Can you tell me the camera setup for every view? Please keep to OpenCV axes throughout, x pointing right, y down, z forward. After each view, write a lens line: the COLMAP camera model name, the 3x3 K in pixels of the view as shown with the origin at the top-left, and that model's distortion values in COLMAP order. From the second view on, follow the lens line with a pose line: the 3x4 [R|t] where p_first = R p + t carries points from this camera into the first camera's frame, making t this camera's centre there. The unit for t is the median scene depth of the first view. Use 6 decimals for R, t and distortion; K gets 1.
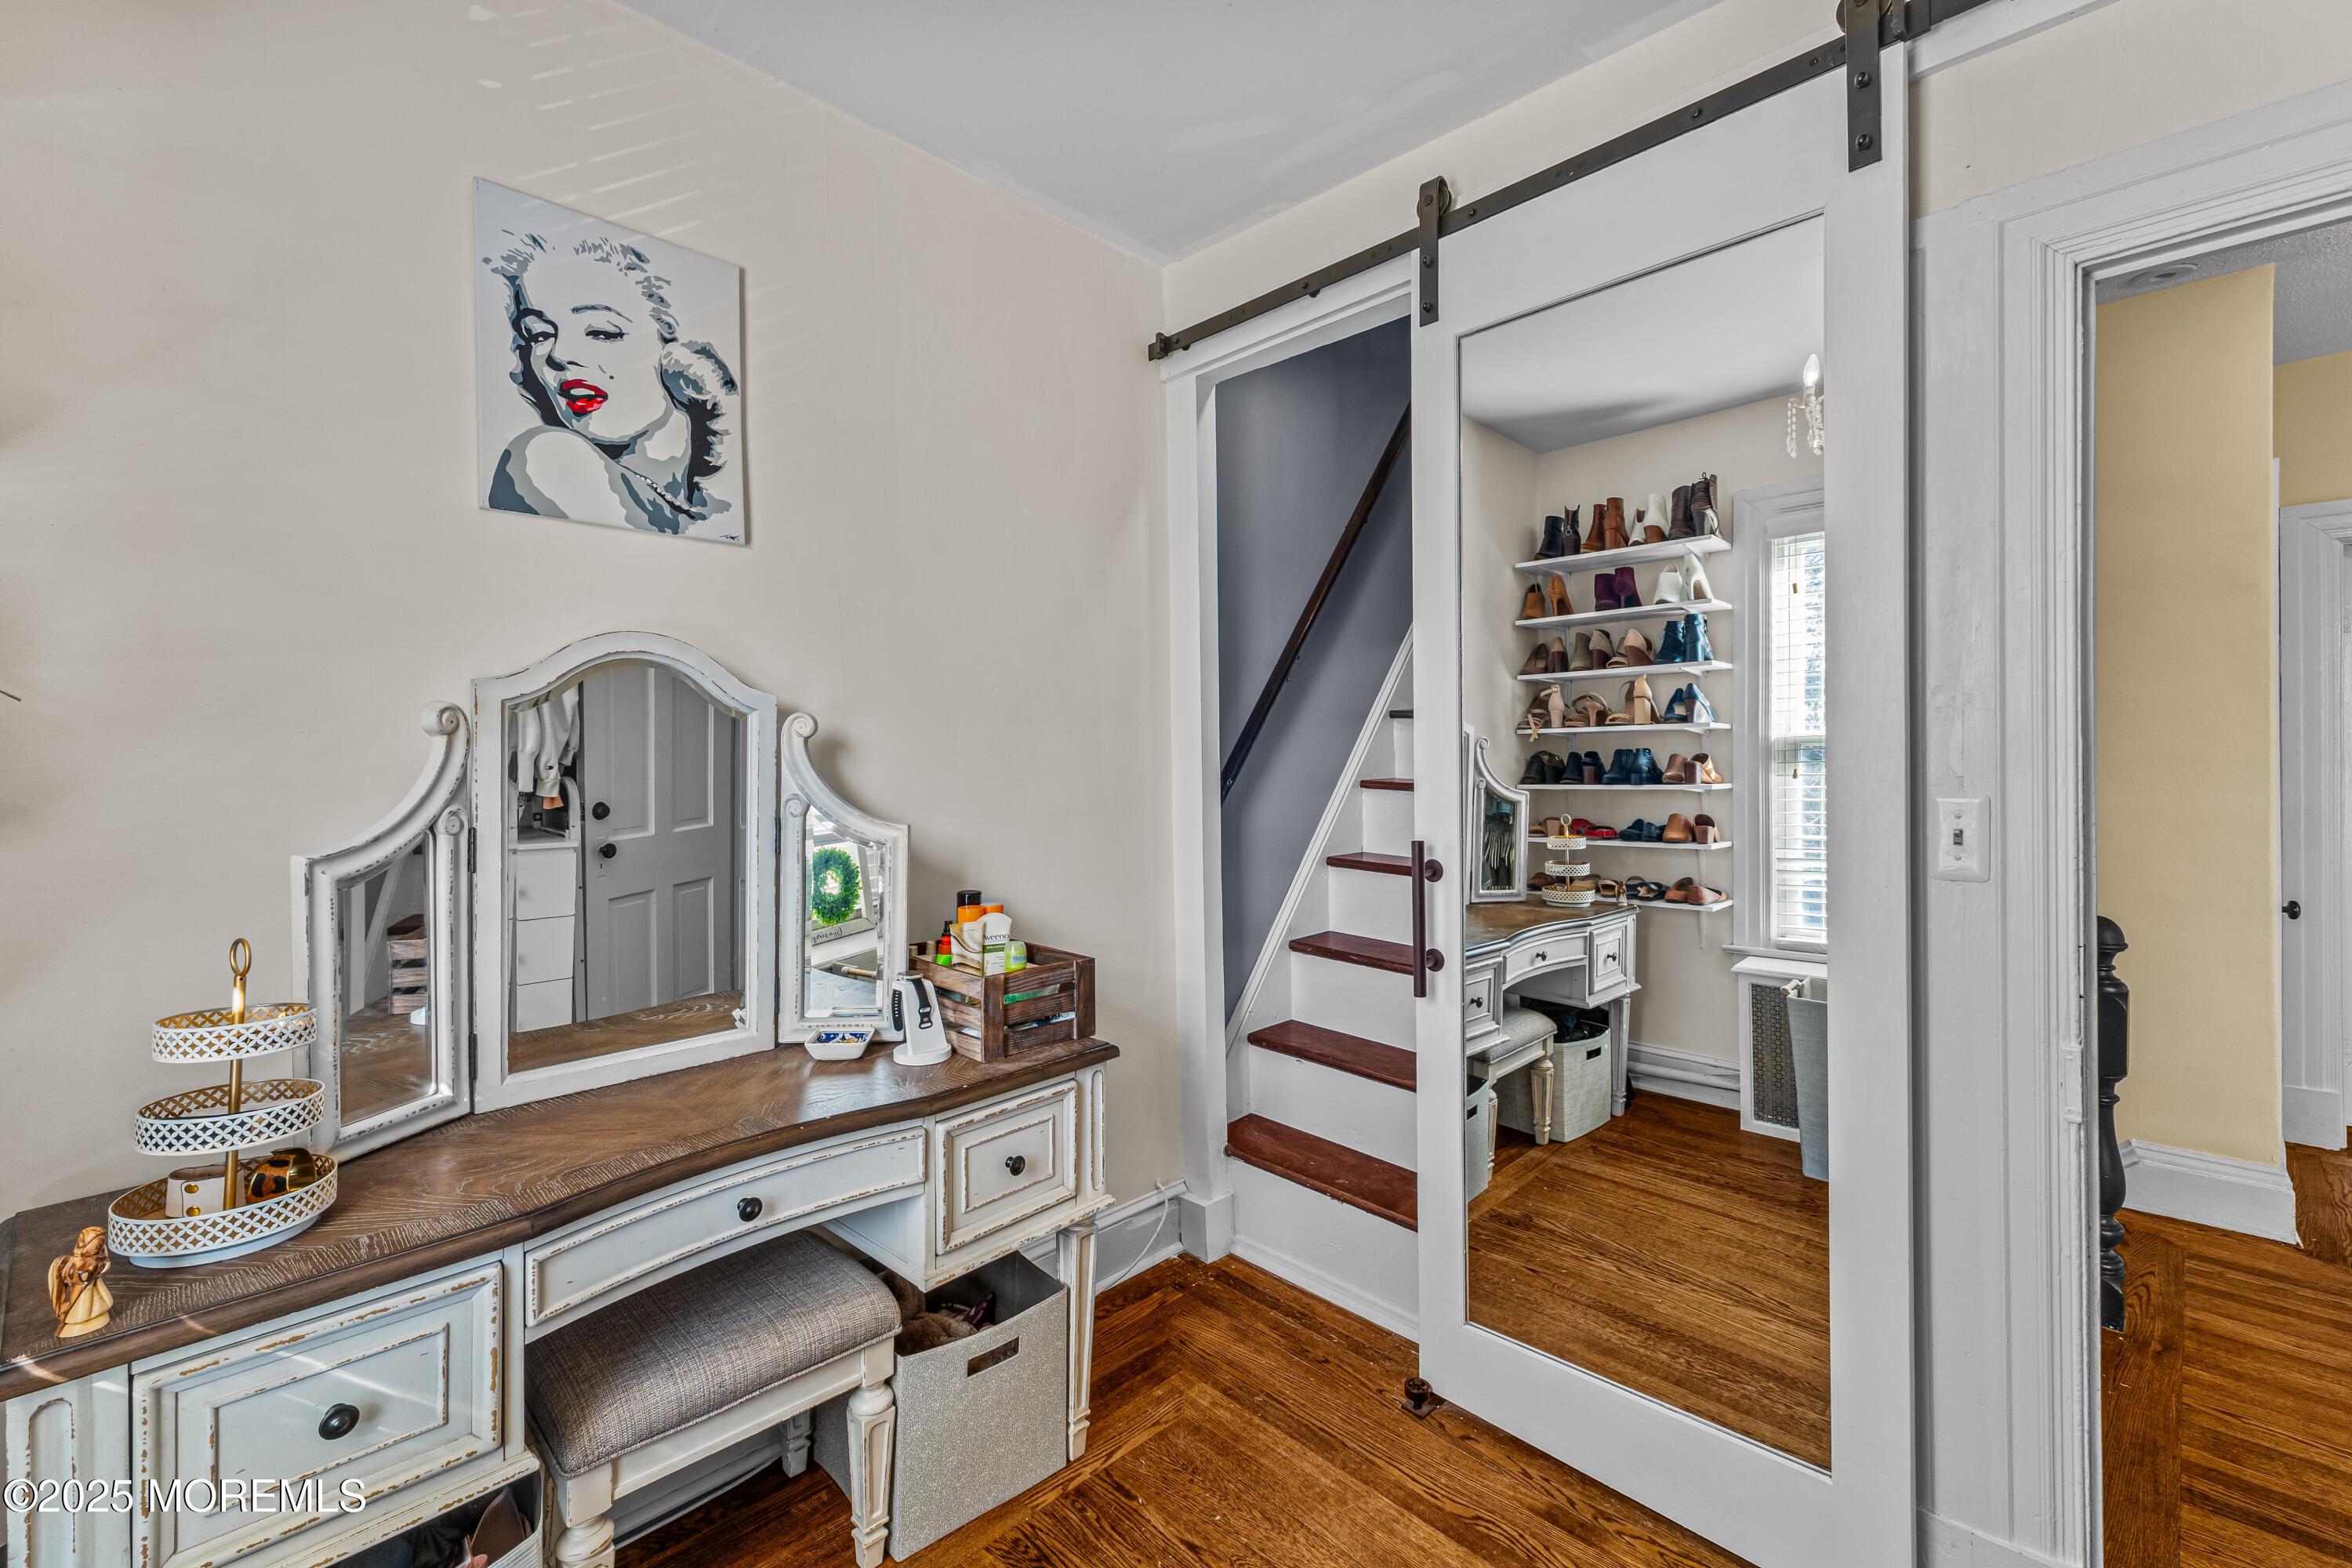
lens RADIAL K [[988.2, 0, 1166.8], [0, 988.2, 769.9], [0, 0, 1]] dist [0.001645, 0.000251]
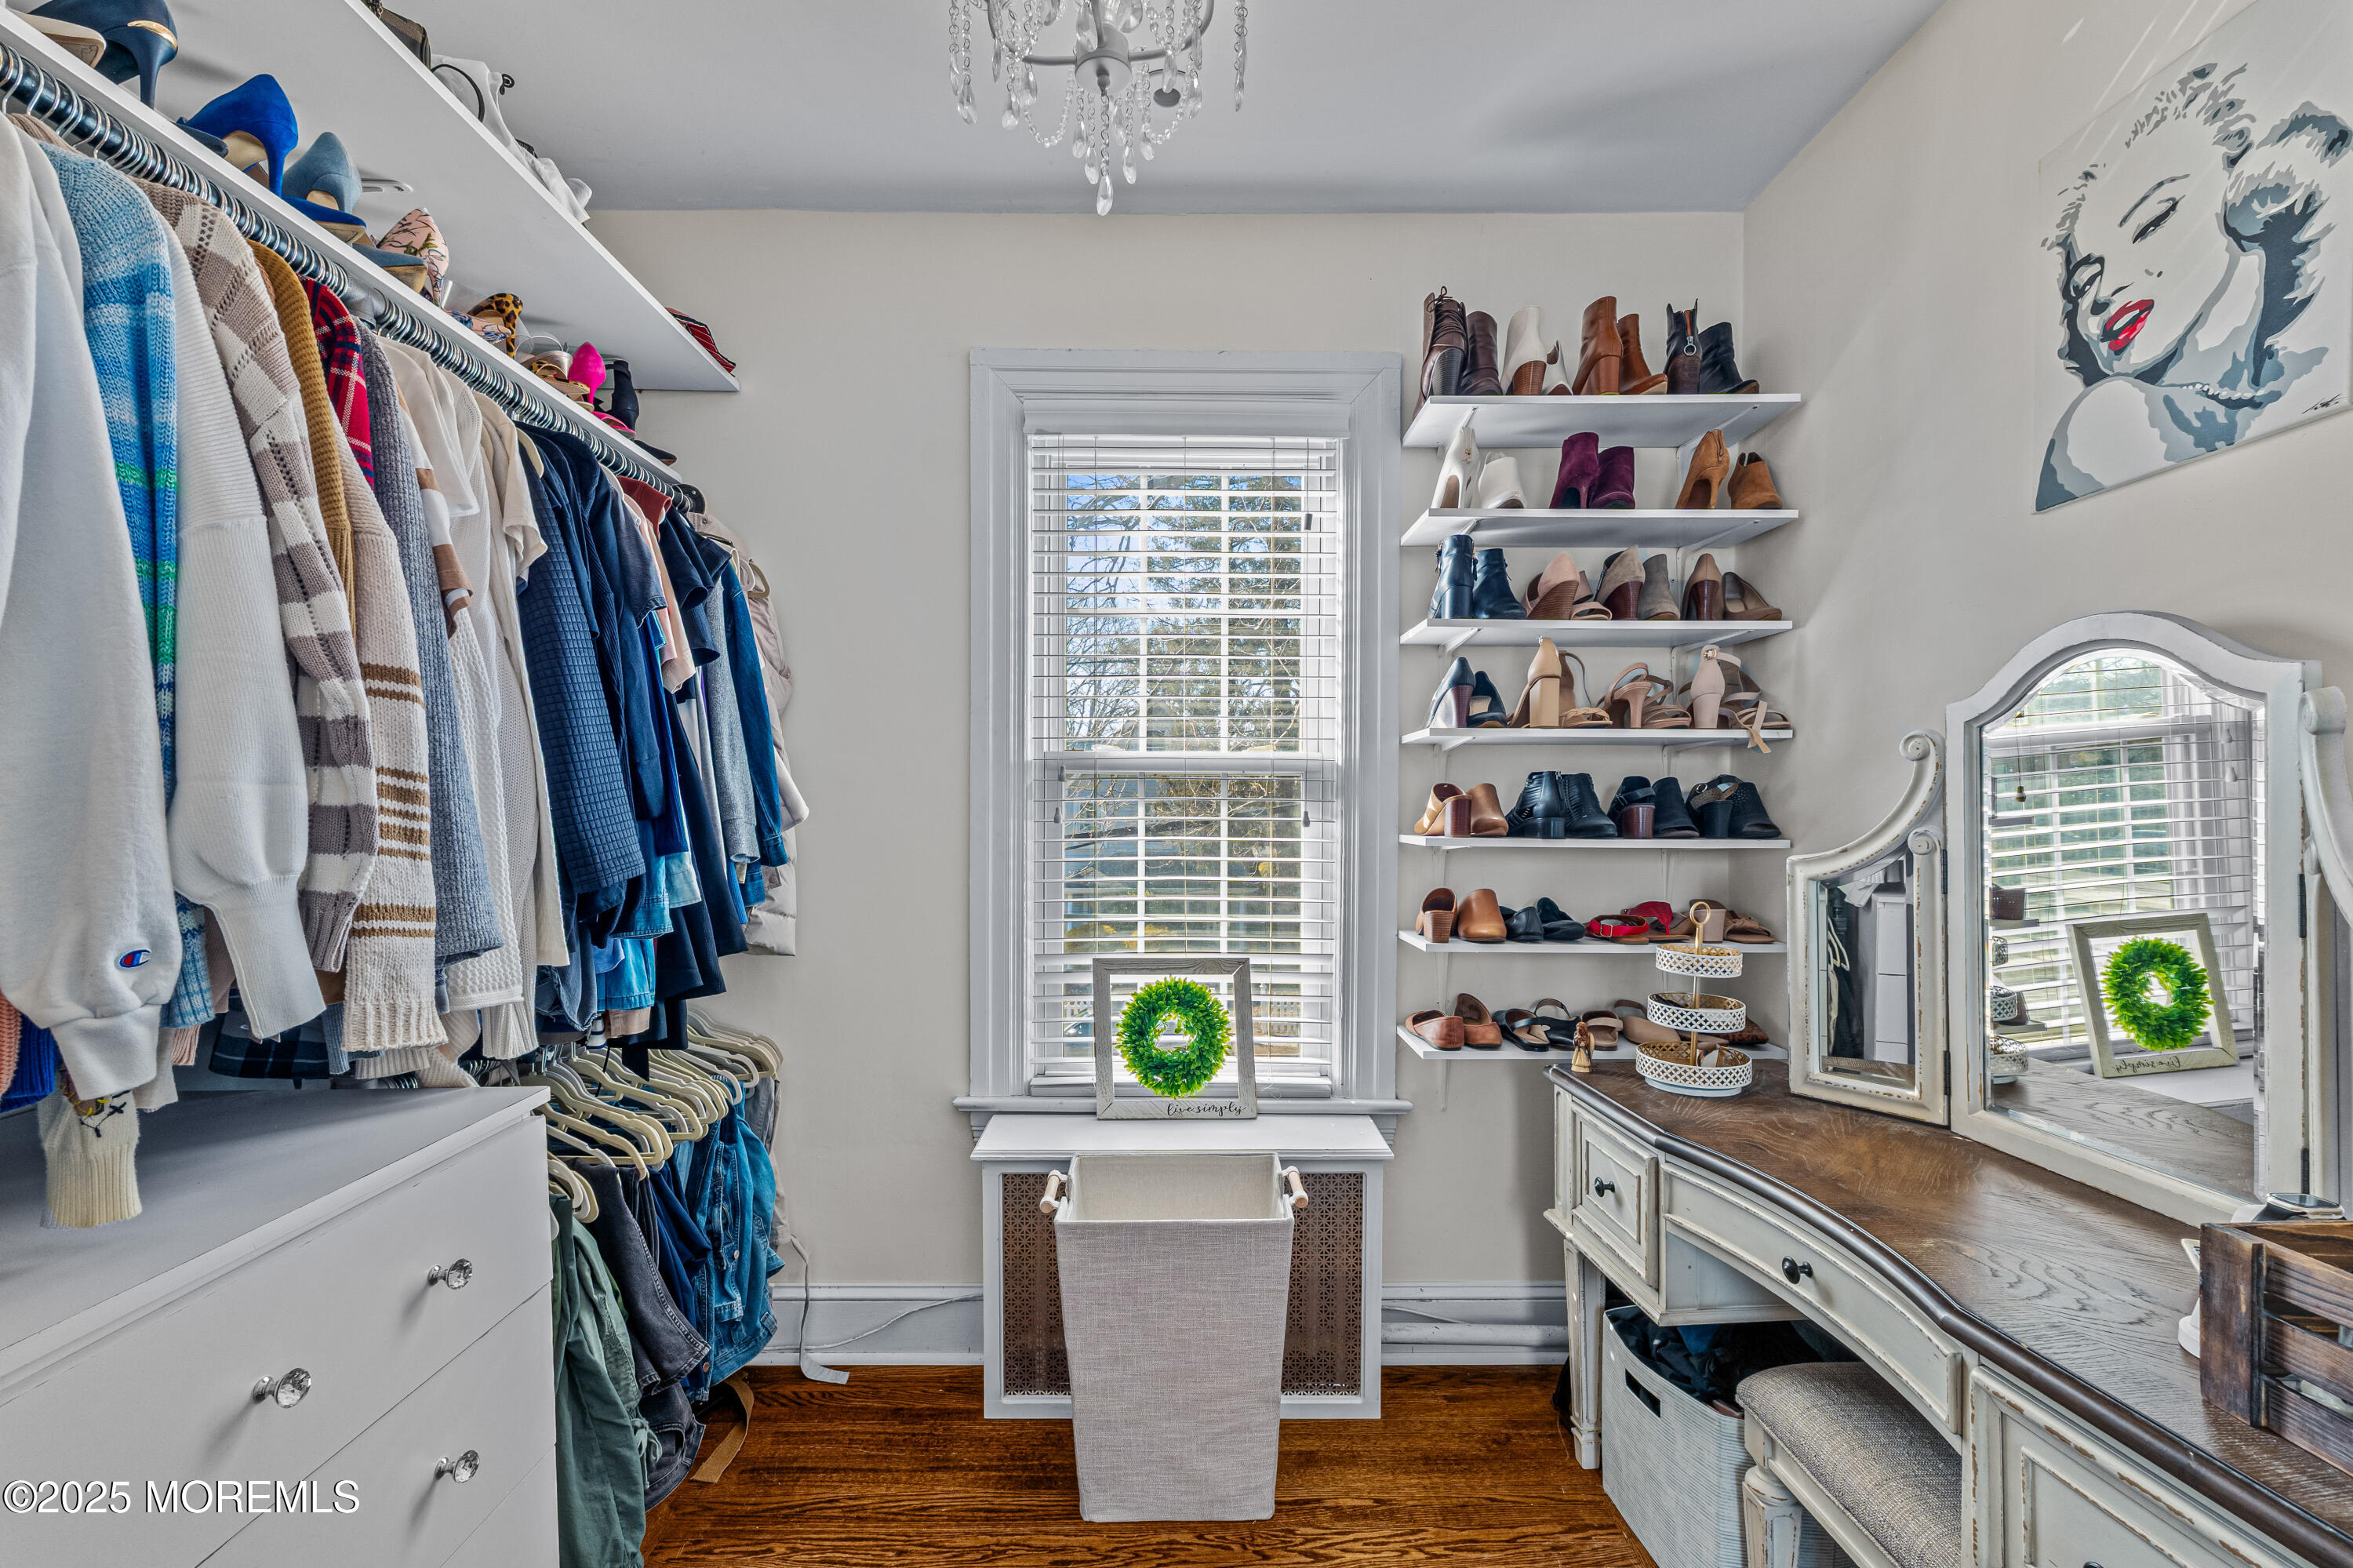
lens RADIAL K [[1007.9, 0, 1164.3], [0, 1007.9, 797.9], [0, 0, 1]] dist [-0.000854, 0.003766]
pose [[-0.694857, 0.008379, -0.719099, 0.535463], [0.009610, 0.999951, 0.002365, -0.004738], [0.719084, -0.005267, -0.694903, 0.998164]]
